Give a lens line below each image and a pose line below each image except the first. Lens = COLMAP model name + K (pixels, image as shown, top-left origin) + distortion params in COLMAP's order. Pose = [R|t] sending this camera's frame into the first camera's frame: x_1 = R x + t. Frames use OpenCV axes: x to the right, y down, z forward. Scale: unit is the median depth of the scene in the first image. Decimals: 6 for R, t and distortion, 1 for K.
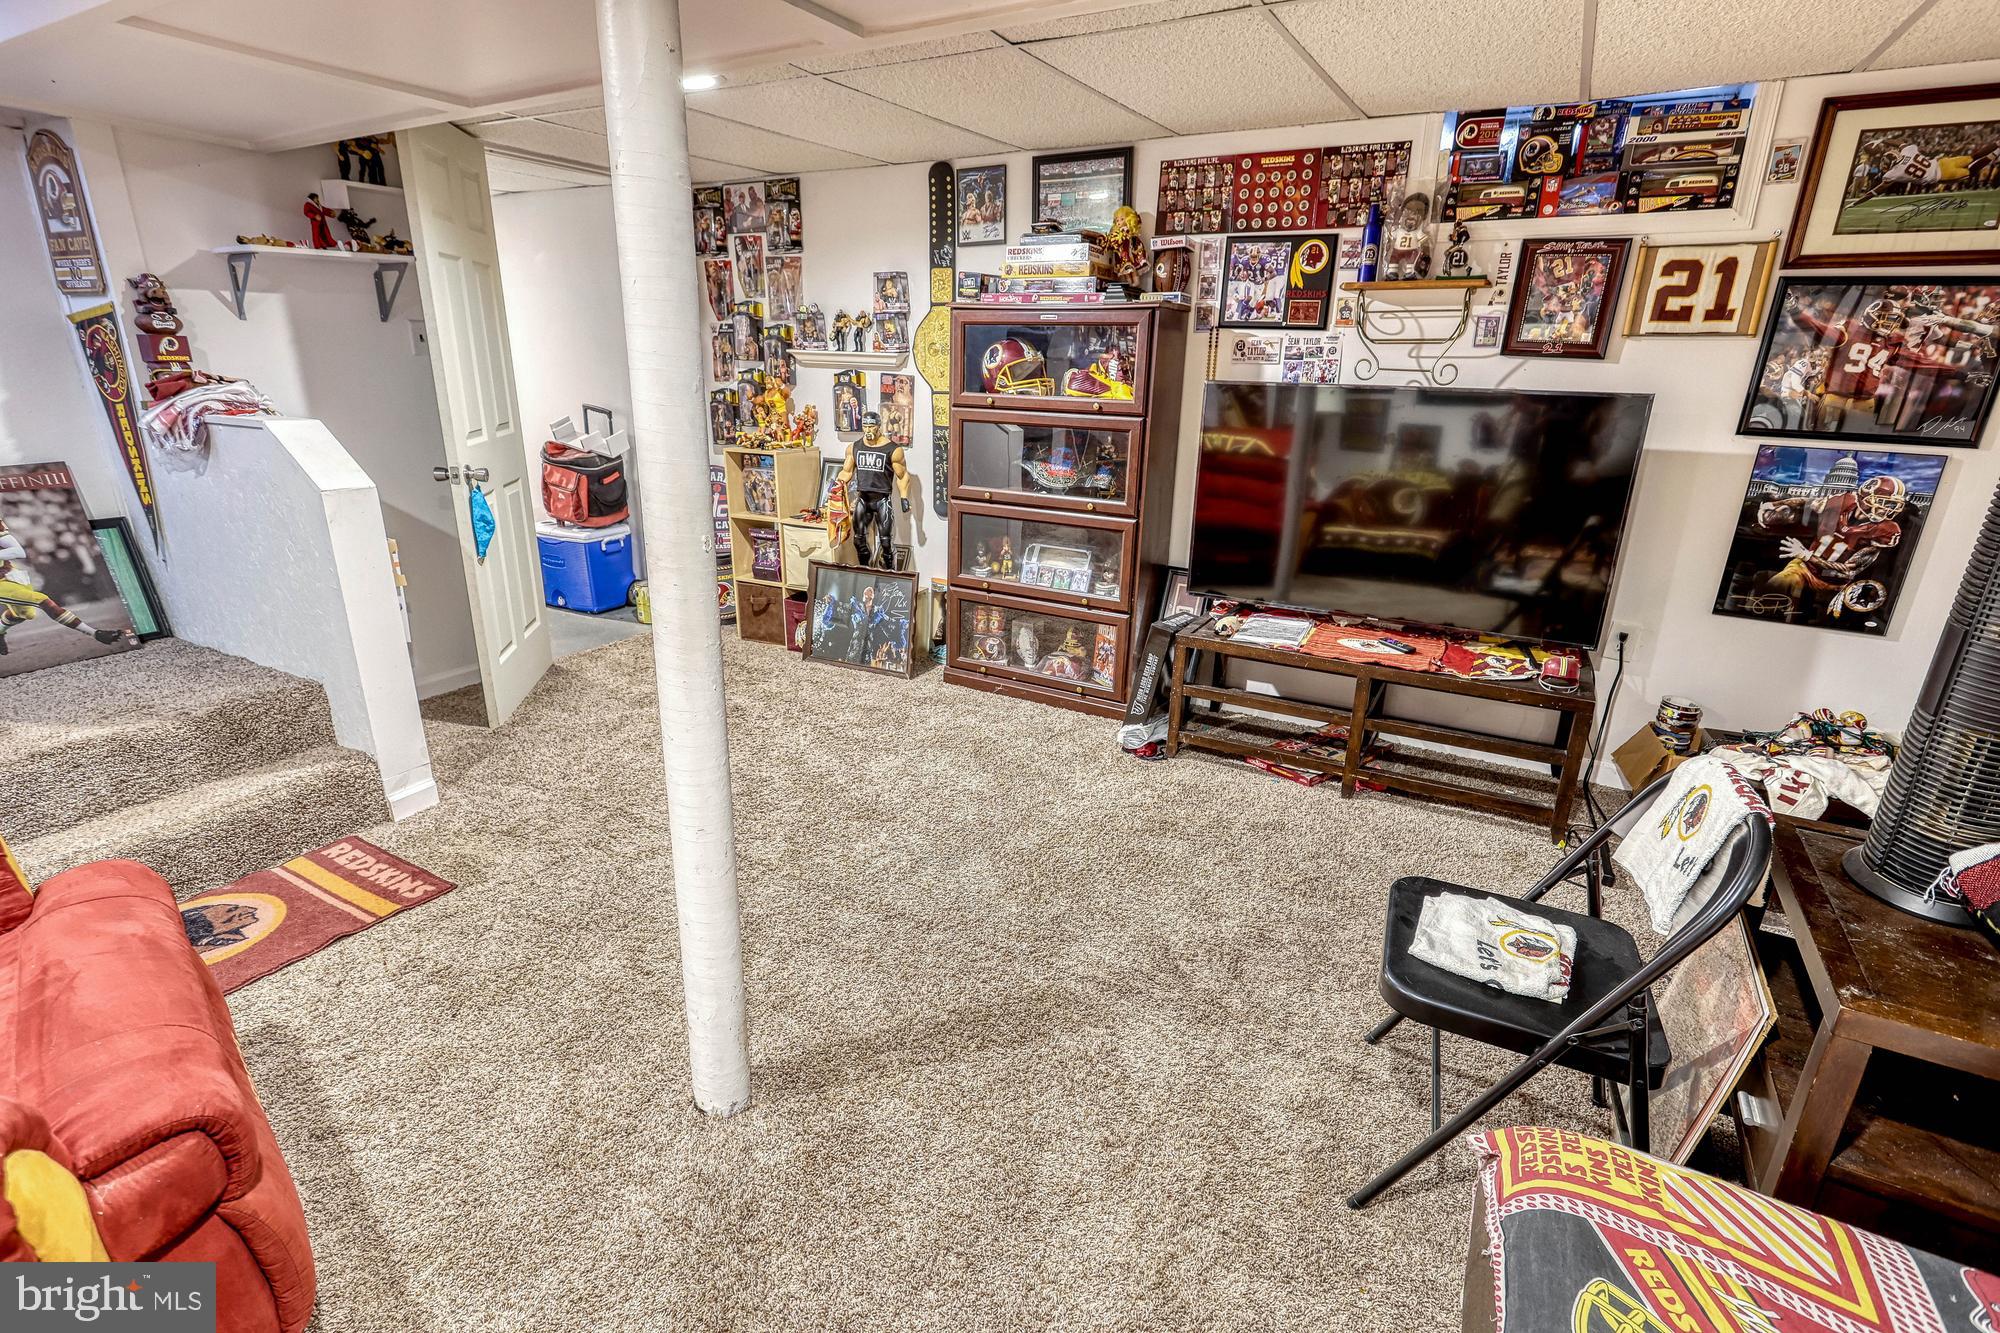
lens RADIAL K [[947.0, 0, 1005.7], [0, 947.0, 679.2], [0, 0, 1]] dist [0.001854, 0.001799]
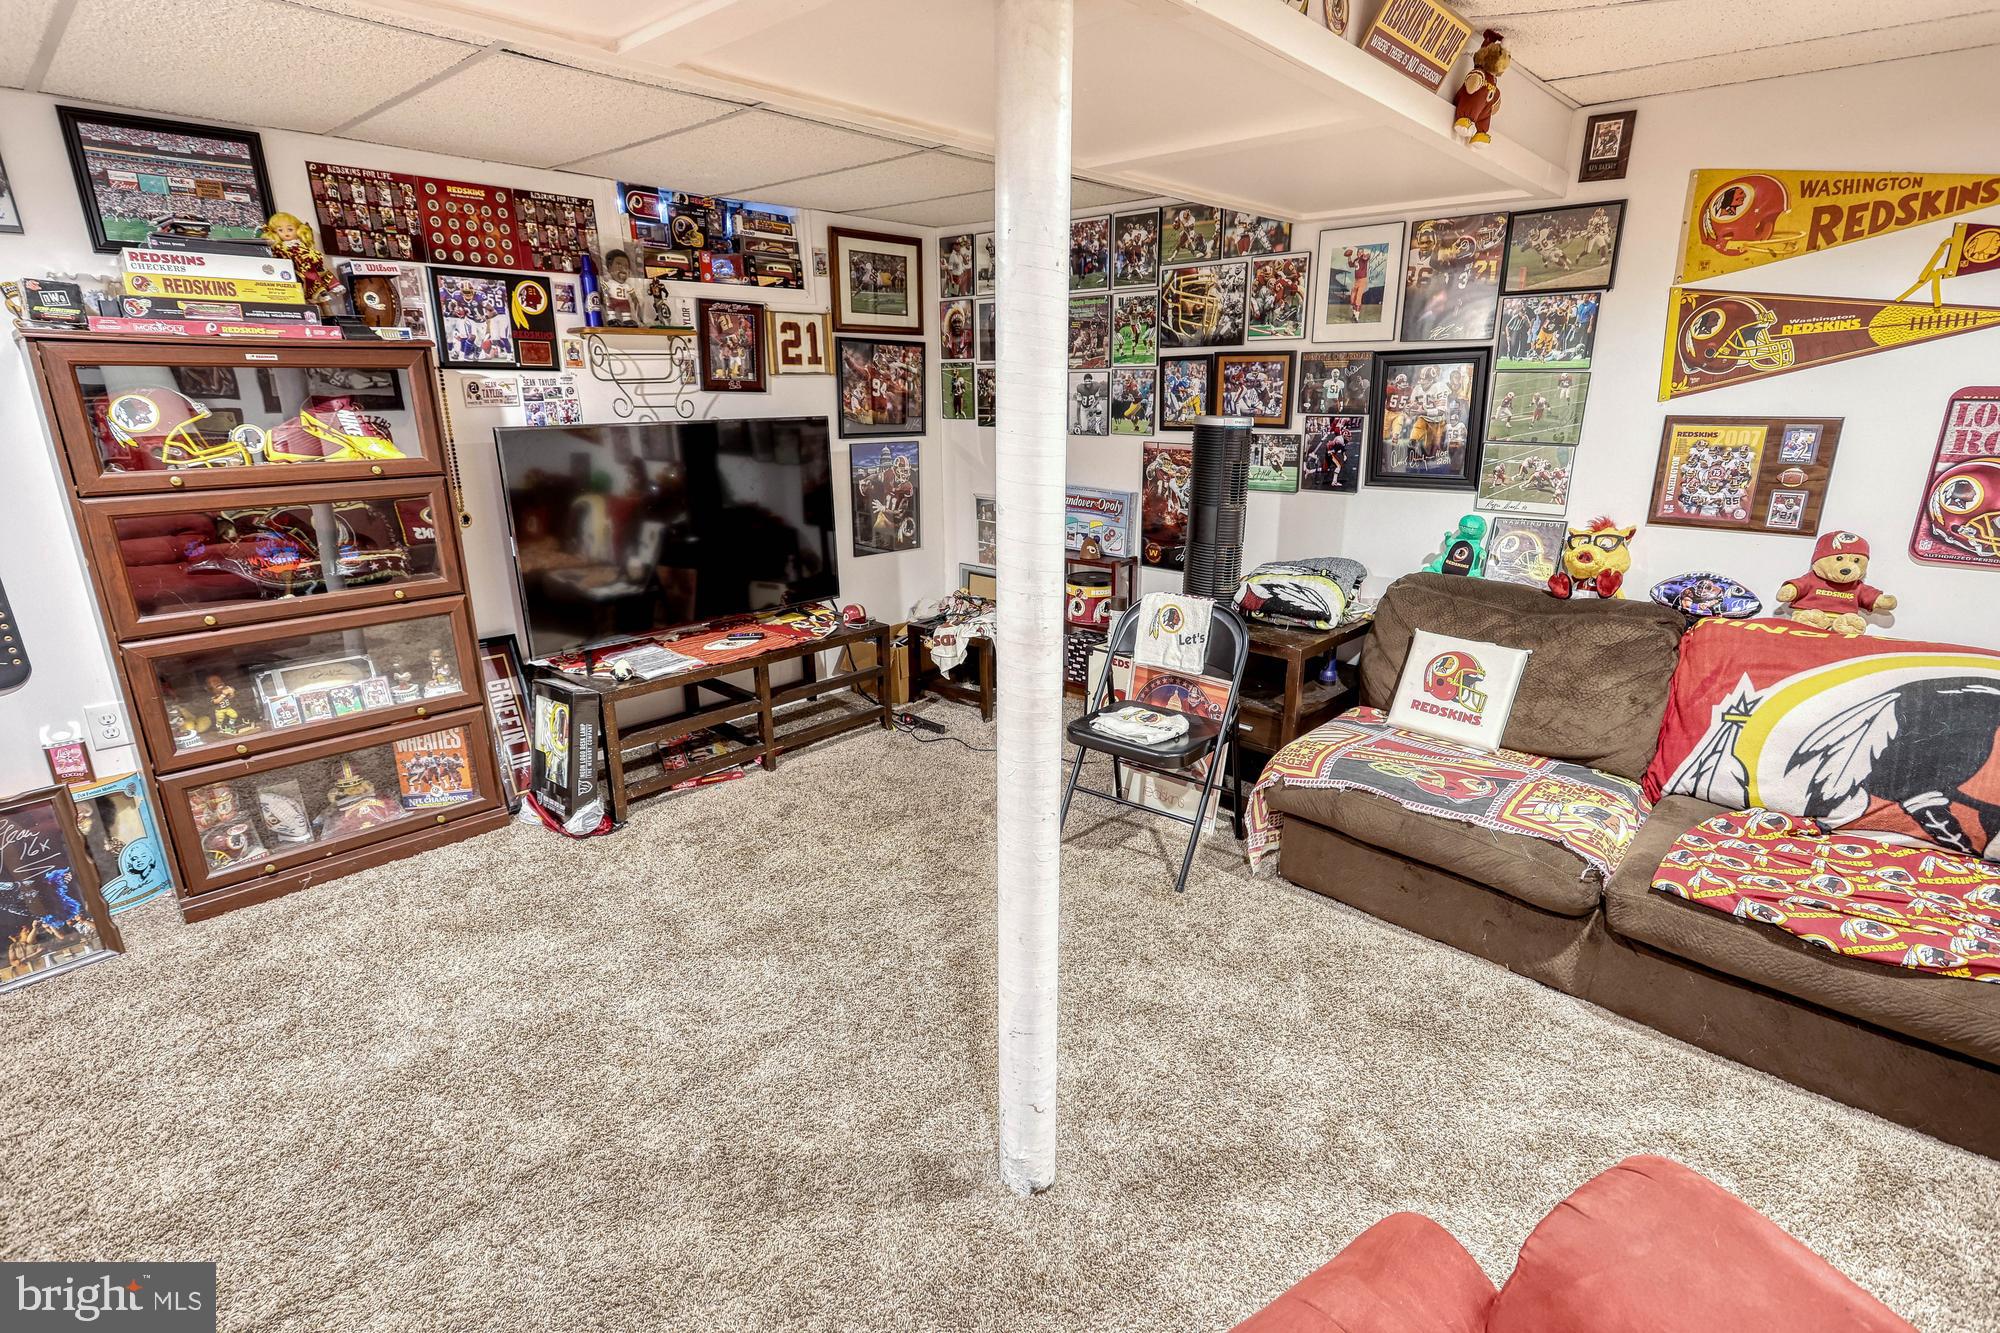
lens RADIAL K [[947.0, 0, 1005.7], [0, 947.0, 679.2], [0, 0, 1]] dist [0.001854, 0.001799]
pose [[0.233456, -0.313736, 0.920363, -0.607751], [0.320495, 0.918453, 0.231790, -0.154428], [-0.918031, 0.240859, 0.314970, 0.337331]]
